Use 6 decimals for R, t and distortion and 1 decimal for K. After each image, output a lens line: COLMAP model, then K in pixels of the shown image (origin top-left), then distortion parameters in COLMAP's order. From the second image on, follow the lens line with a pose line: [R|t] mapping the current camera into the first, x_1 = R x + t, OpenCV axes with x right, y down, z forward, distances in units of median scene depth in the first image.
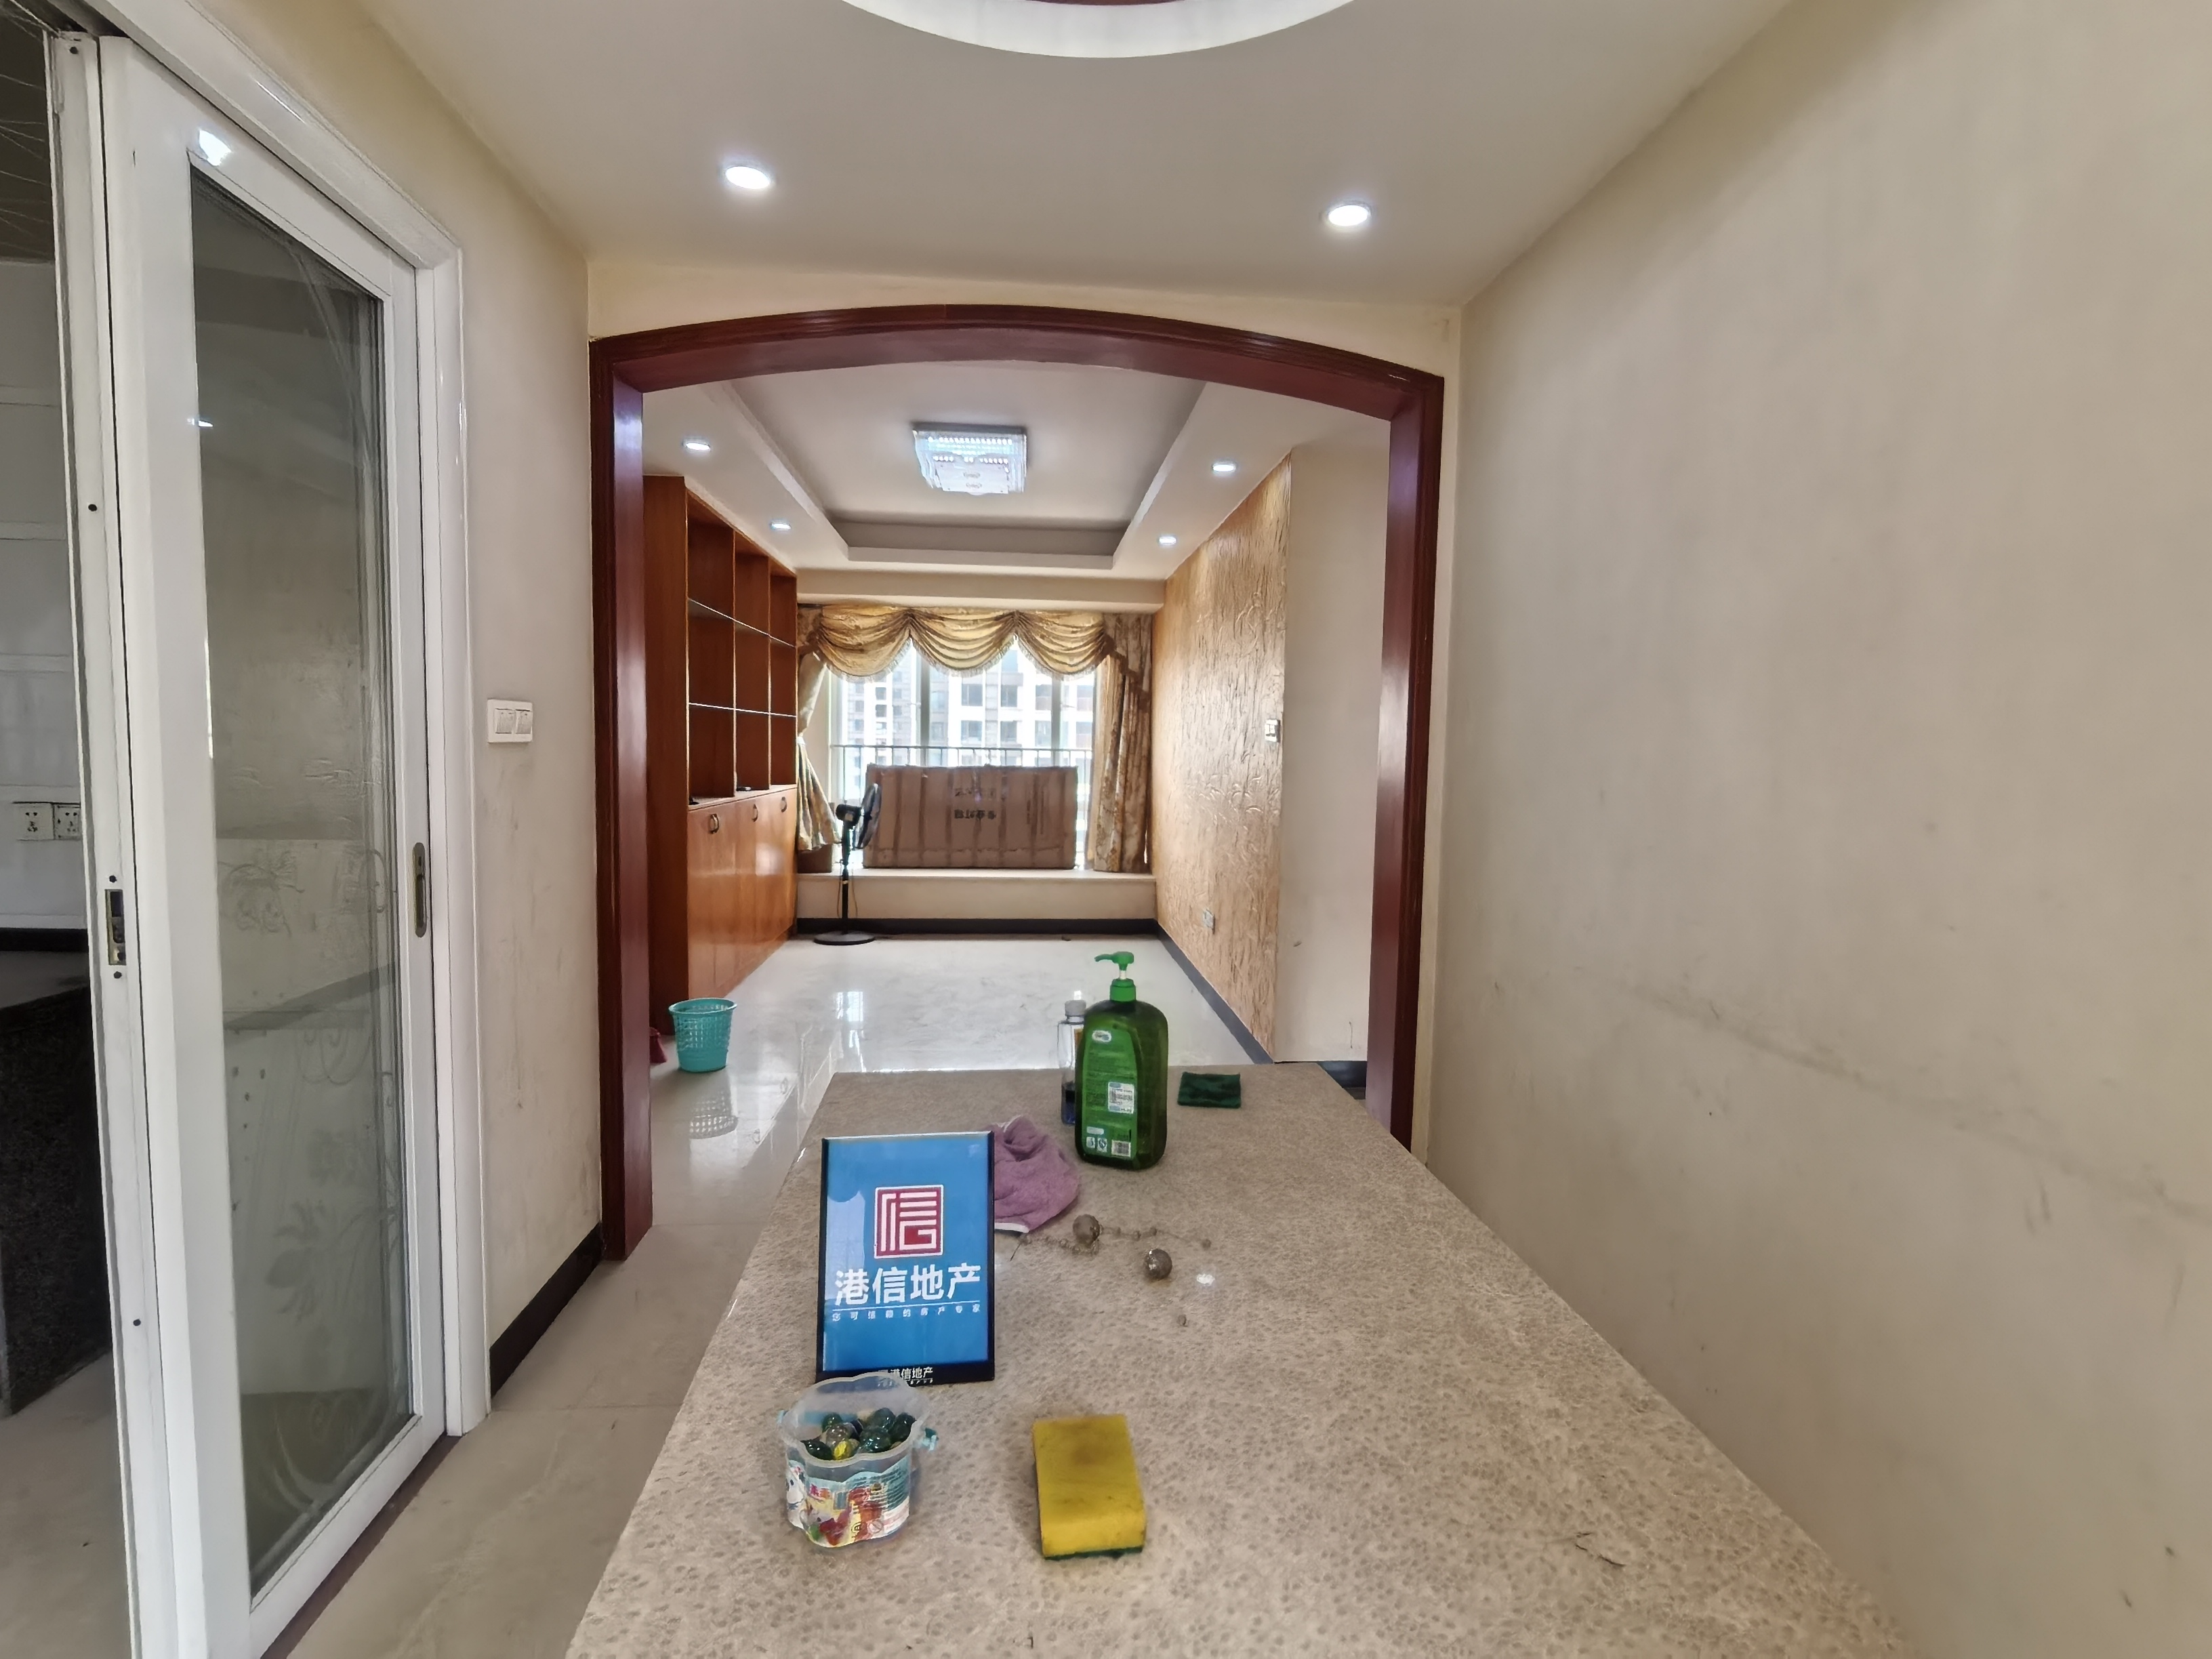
lens RADIAL K [[1048.0, 0, 1095.3], [0, 1048.0, 819.7], [0, 0, 1]] dist [-0.012561, -0.001017]
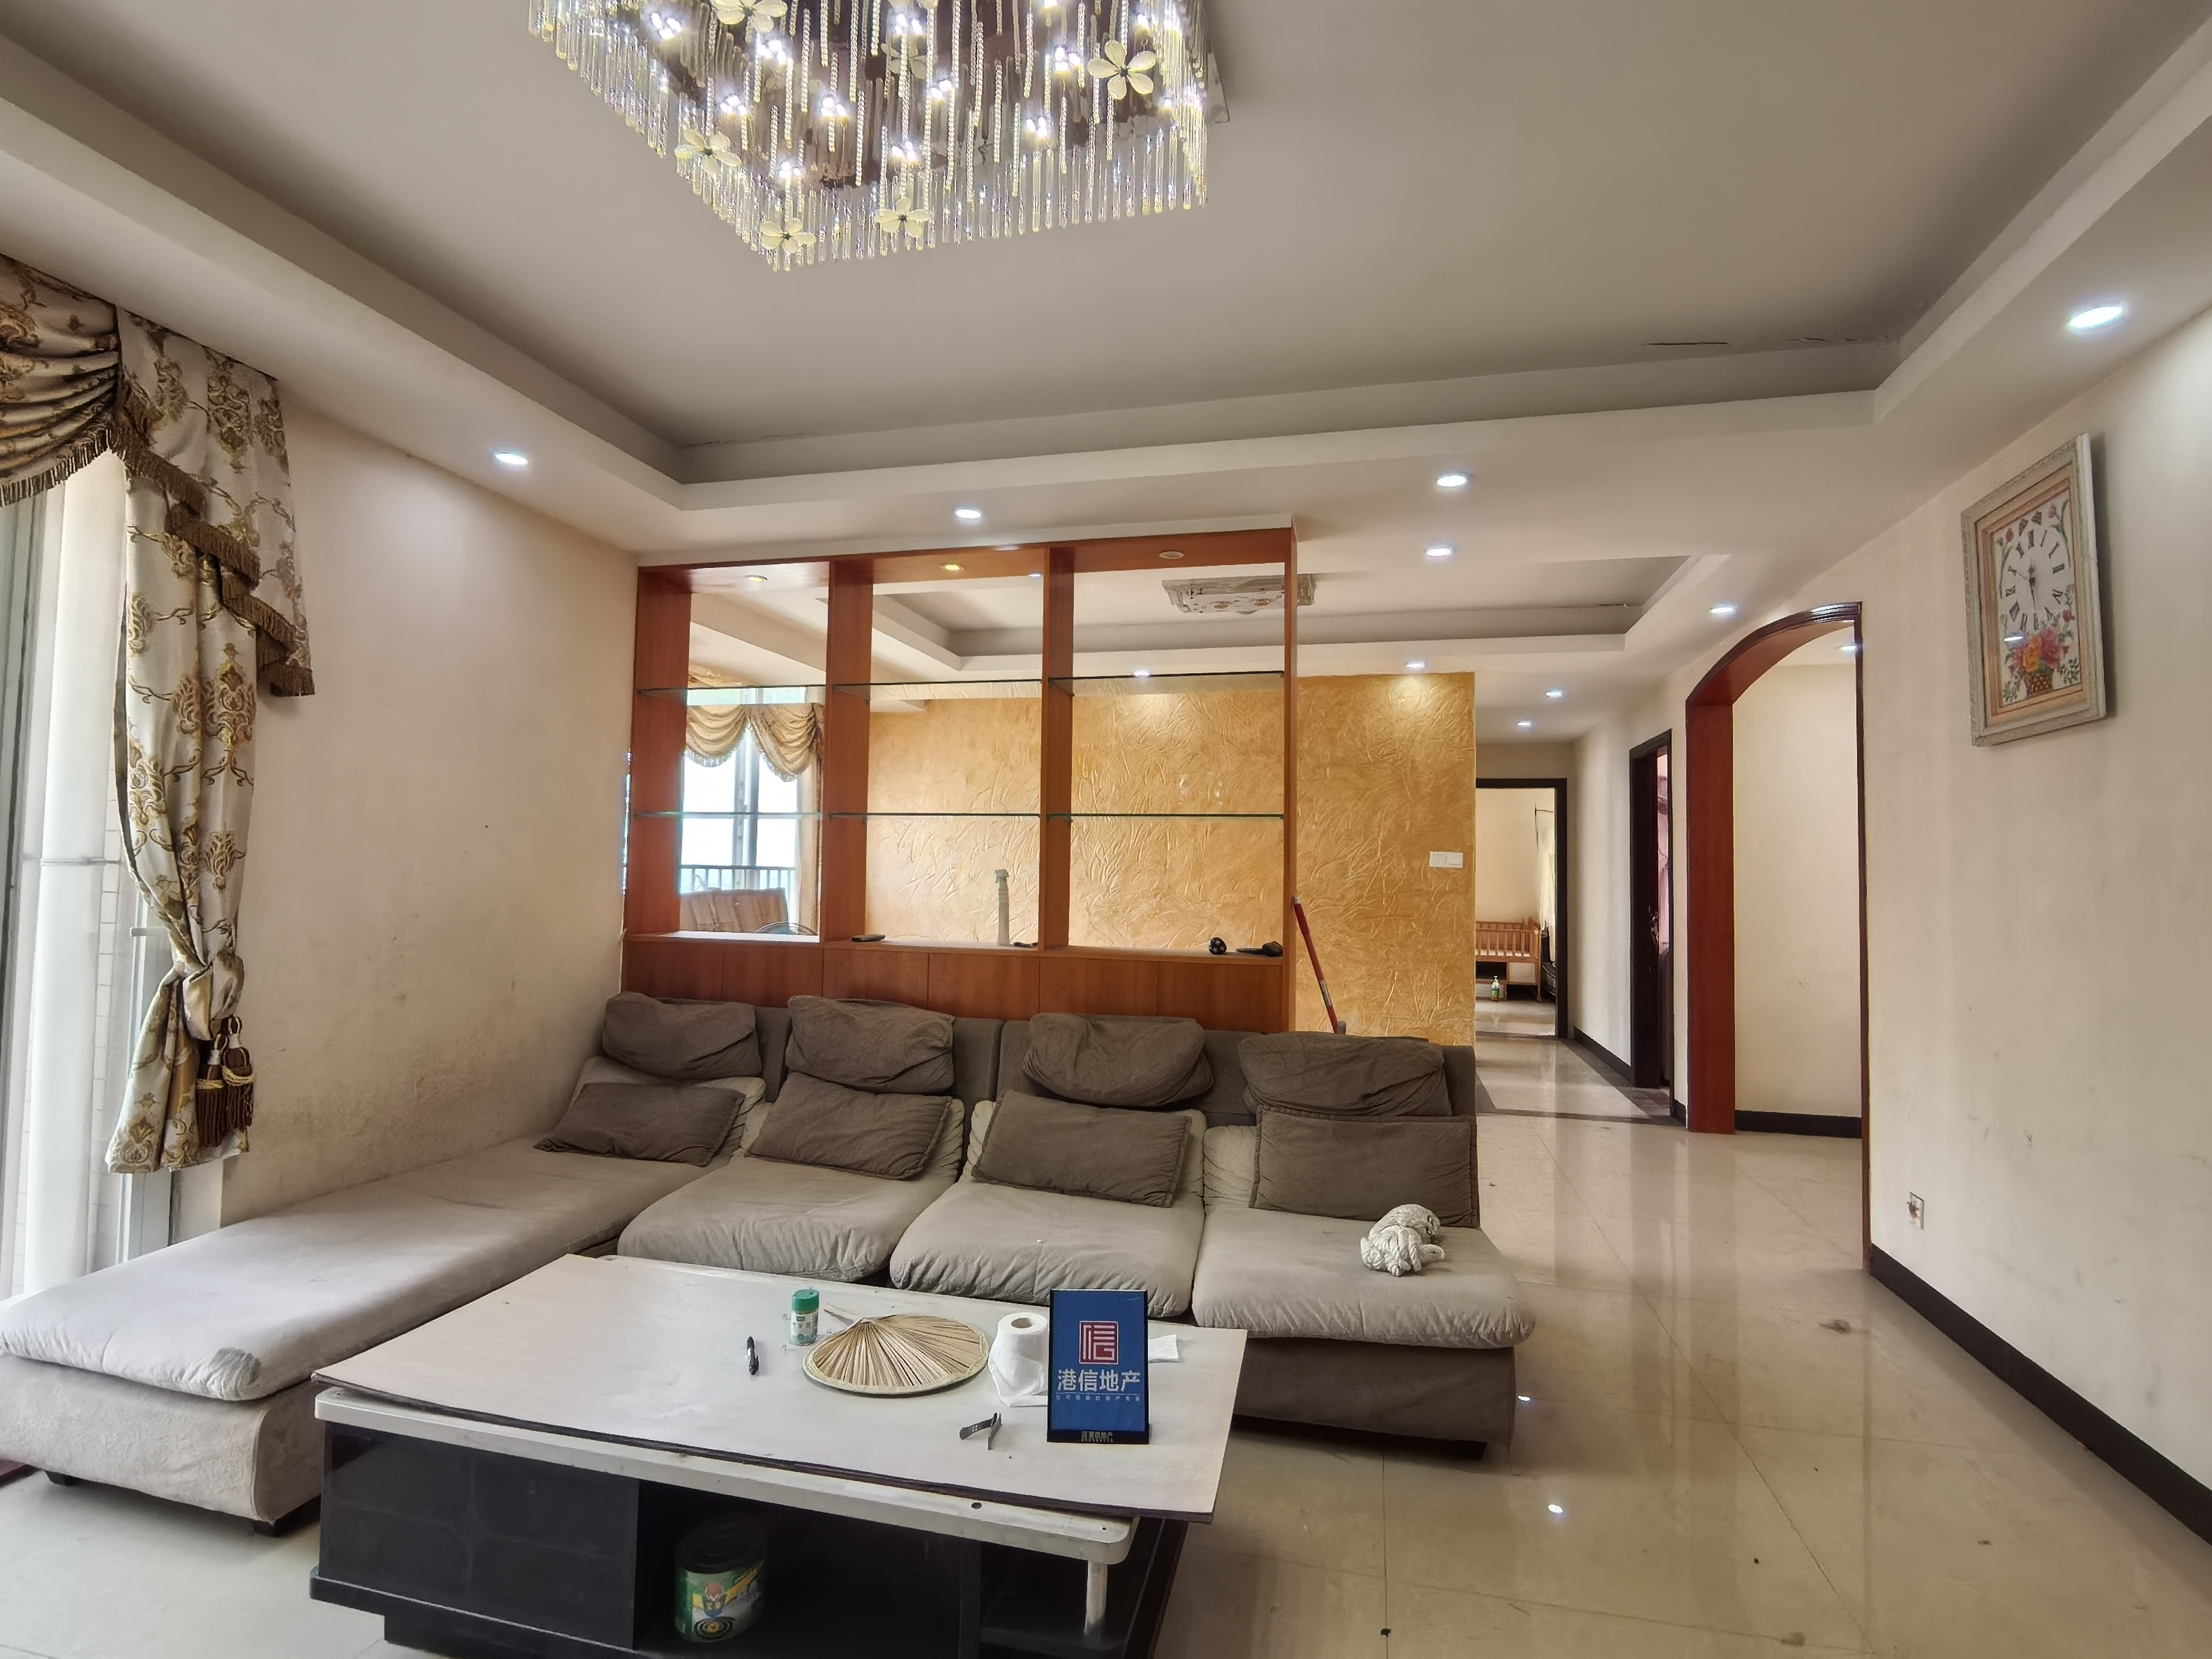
lens RADIAL K [[1048.0, 0, 1101.5], [0, 1048.0, 823.9], [0, 0, 1]] dist [-0.012561, -0.001017]
pose [[0.327247, 0.032427, 0.944382, -0.726735], [0.056154, 0.996977, -0.053691, -0.046147], [-0.943269, 0.070601, 0.324437, 0.542145]]
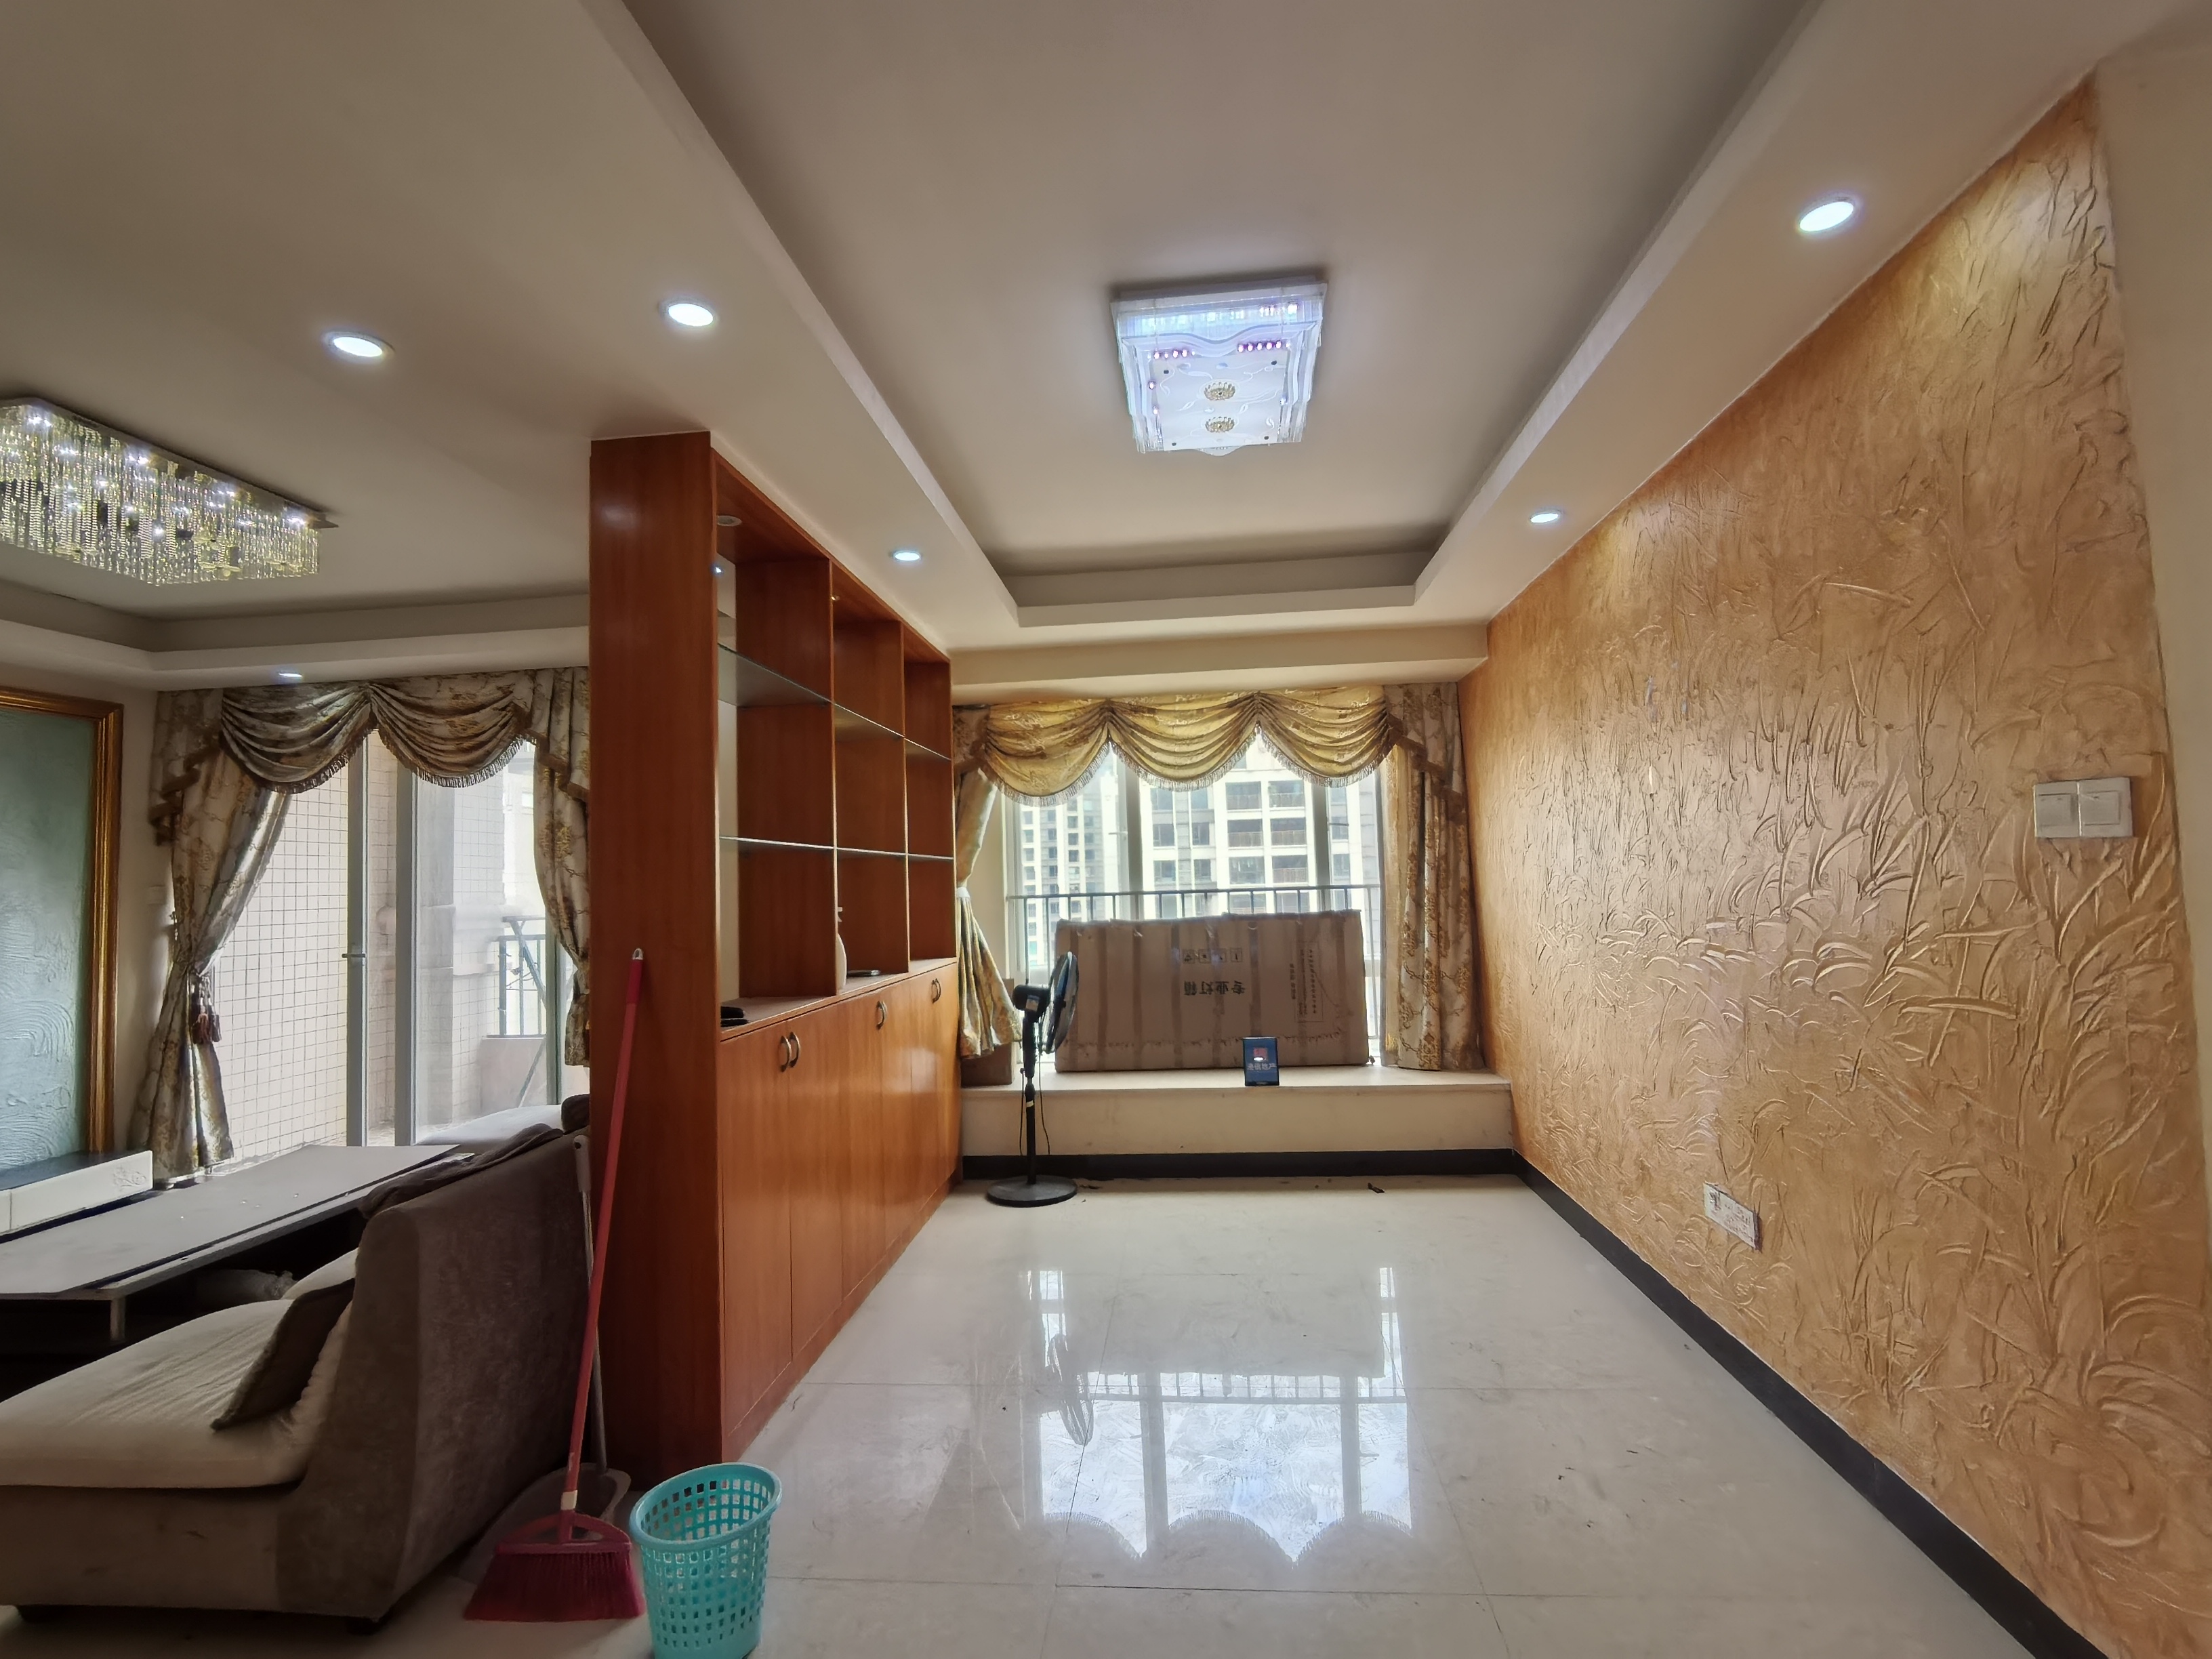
lens RADIAL K [[1048.0, 0, 1093.3], [0, 1048.0, 824.4], [0, 0, 1]] dist [-0.012561, -0.001017]
pose [[0.981795, -0.062004, -0.179537, -0.065003], [0.038523, 0.990576, -0.131437, -0.024738], [0.185995, 0.122128, 0.974931, 0.318206]]
